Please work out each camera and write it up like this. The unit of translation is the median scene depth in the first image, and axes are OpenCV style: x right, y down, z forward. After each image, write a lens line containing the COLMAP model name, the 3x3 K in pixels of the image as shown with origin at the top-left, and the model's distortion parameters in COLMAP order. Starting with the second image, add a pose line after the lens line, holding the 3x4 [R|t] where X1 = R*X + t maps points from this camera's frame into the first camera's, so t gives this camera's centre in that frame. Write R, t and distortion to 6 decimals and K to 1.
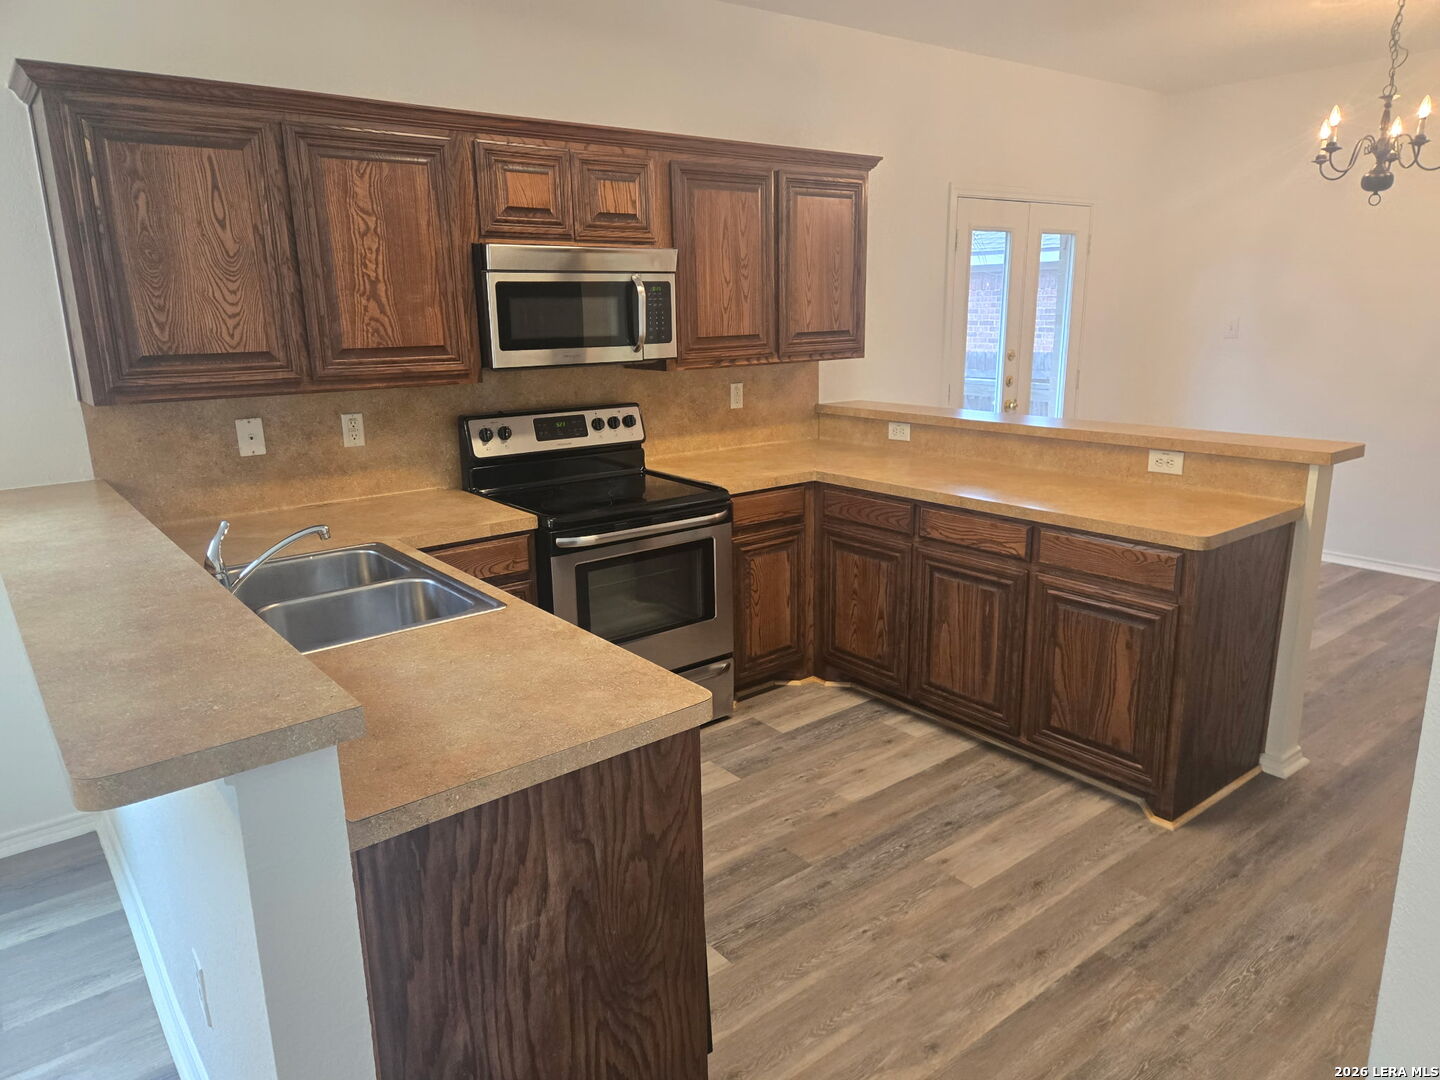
lens RADIAL K [[965.0, 0, 724.9], [0, 965.0, 538.8], [0, 0, 1]] dist [0.061822, -0.055545]
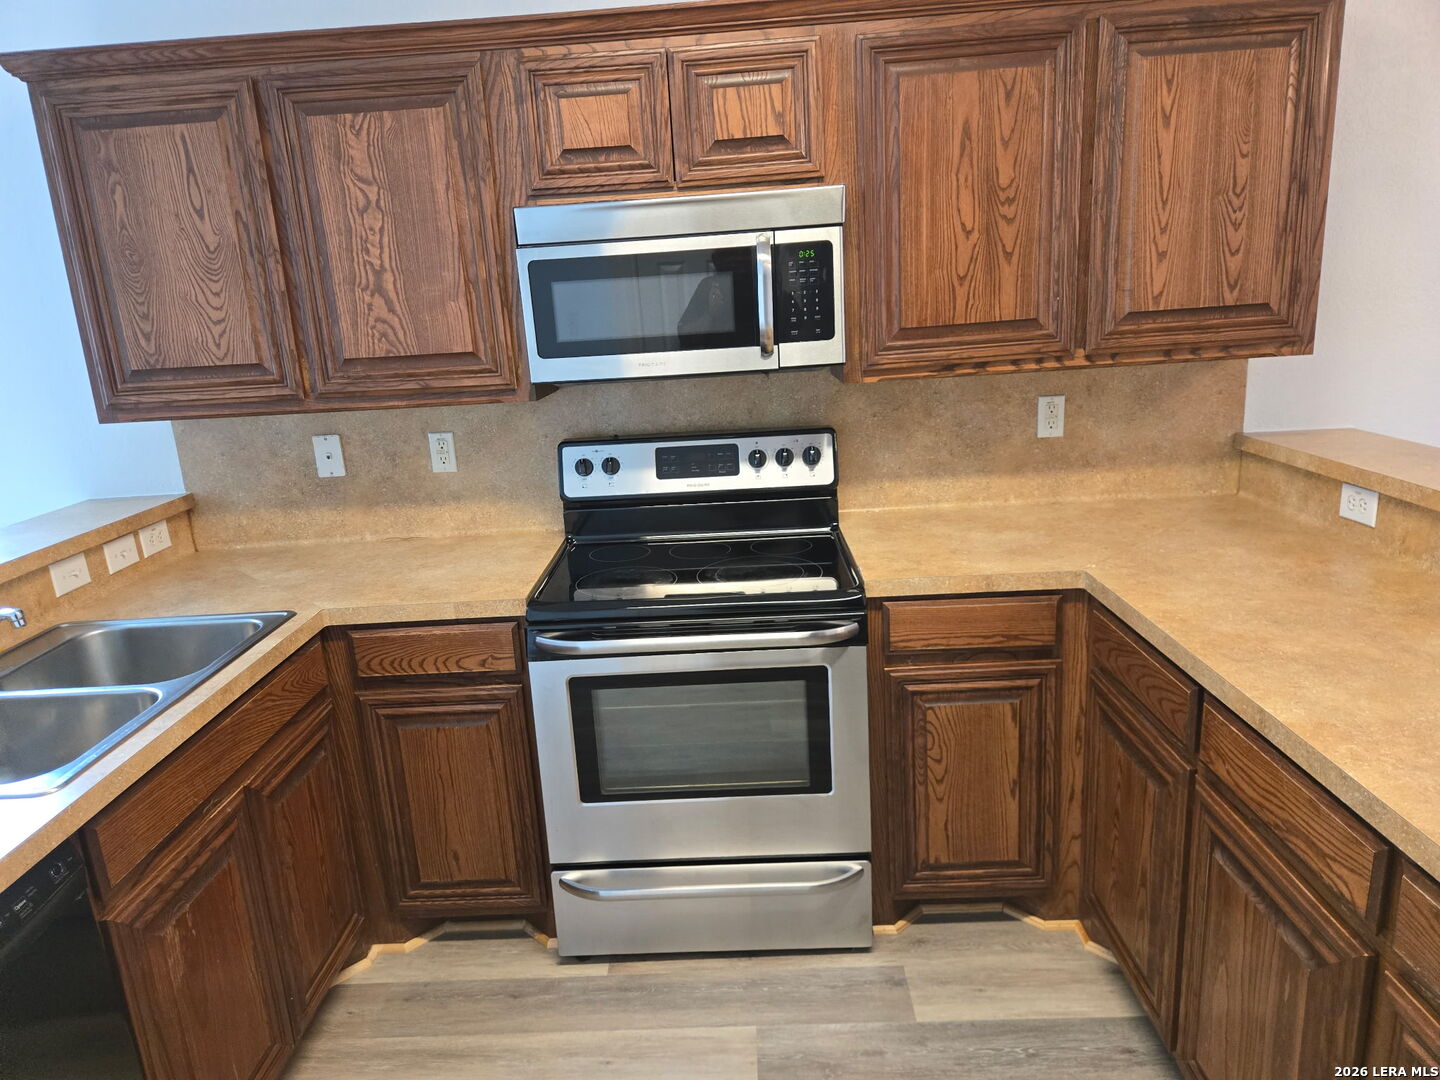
lens RADIAL K [[965.0, 0, 695.5], [0, 965.0, 546.3], [0, 0, 1]] dist [0.061822, -0.055545]
pose [[0.761105, 0.132612, -0.634928, 0.302448], [-0.105818, 0.991149, 0.080167, -0.116389], [0.639939, 0.006171, 0.768401, 0.485645]]
